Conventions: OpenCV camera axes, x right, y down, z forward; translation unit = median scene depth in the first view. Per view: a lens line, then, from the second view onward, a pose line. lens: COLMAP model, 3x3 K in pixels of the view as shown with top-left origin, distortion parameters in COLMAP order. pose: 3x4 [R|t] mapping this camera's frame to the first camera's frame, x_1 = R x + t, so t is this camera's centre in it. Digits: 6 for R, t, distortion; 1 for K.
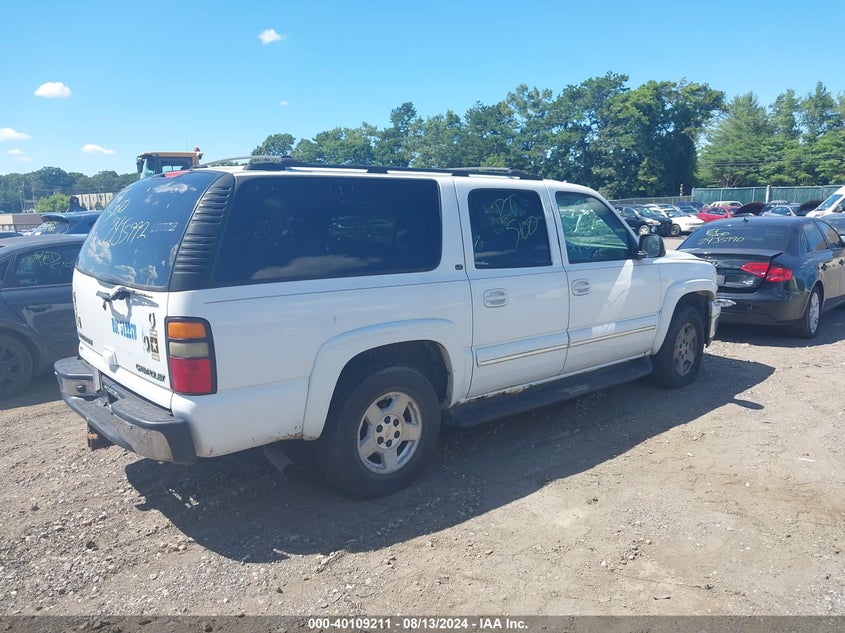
lens RADIAL K [[711.8, 0, 428.4], [0, 711.8, 313.7], [0, 0, 1]] dist [-0.016600, 0.021864]
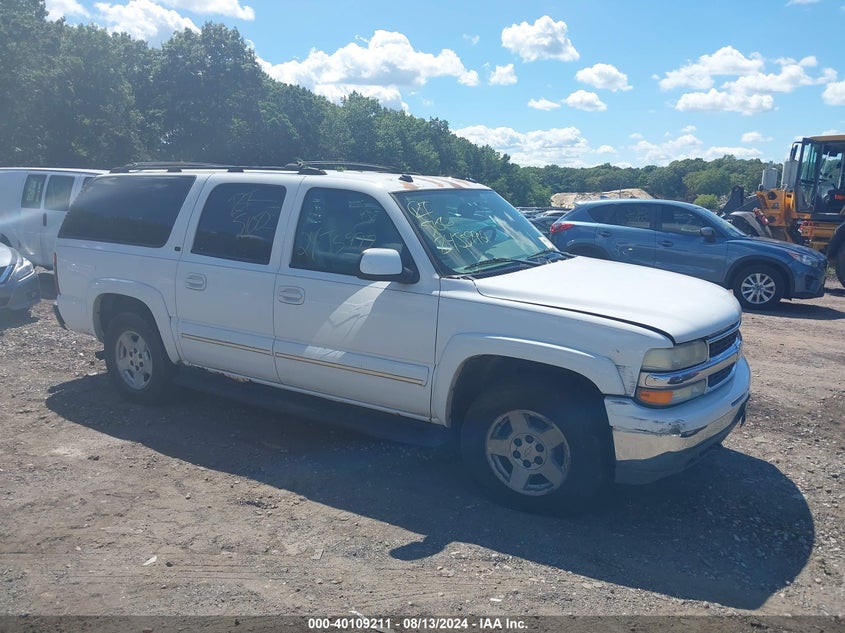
lens RADIAL K [[711.8, 0, 426.7], [0, 711.8, 320.6], [0, 0, 1]] dist [-0.016600, 0.021864]
pose [[0.233941, 0.187624, -0.953975, 1.222927], [-0.159815, 0.975277, 0.152622, -0.185925], [0.959026, 0.116754, 0.258142, 1.036872]]
